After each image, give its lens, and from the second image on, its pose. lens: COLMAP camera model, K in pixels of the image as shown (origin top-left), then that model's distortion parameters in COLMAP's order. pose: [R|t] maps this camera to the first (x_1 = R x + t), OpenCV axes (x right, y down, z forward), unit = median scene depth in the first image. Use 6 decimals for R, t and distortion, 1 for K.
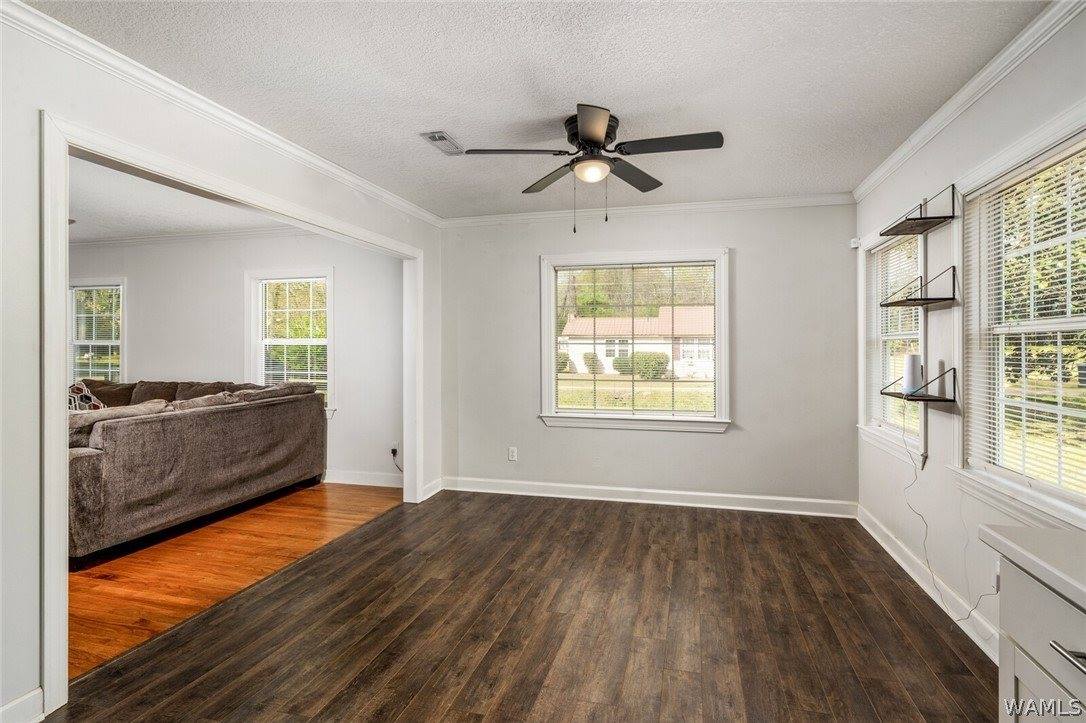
lens RADIAL K [[539.6, 0, 554.3], [0, 539.6, 359.5], [0, 0, 1]] dist [0.001568, 0.000488]
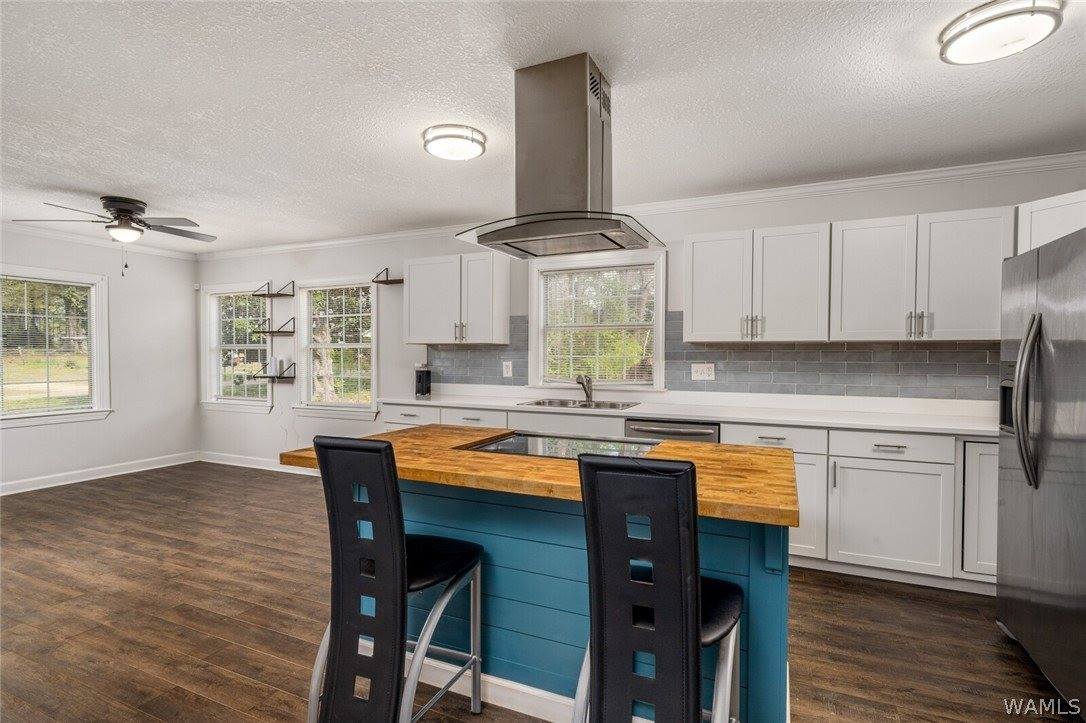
lens RADIAL K [[539.6, 0, 554.3], [0, 539.6, 359.5], [0, 0, 1]] dist [0.001568, 0.000488]
pose [[0.158664, -0.010989, 0.987271, -1.320256], [0.003164, 0.999939, 0.010622, -0.019424], [-0.987328, 0.001439, 0.158689, -0.436843]]
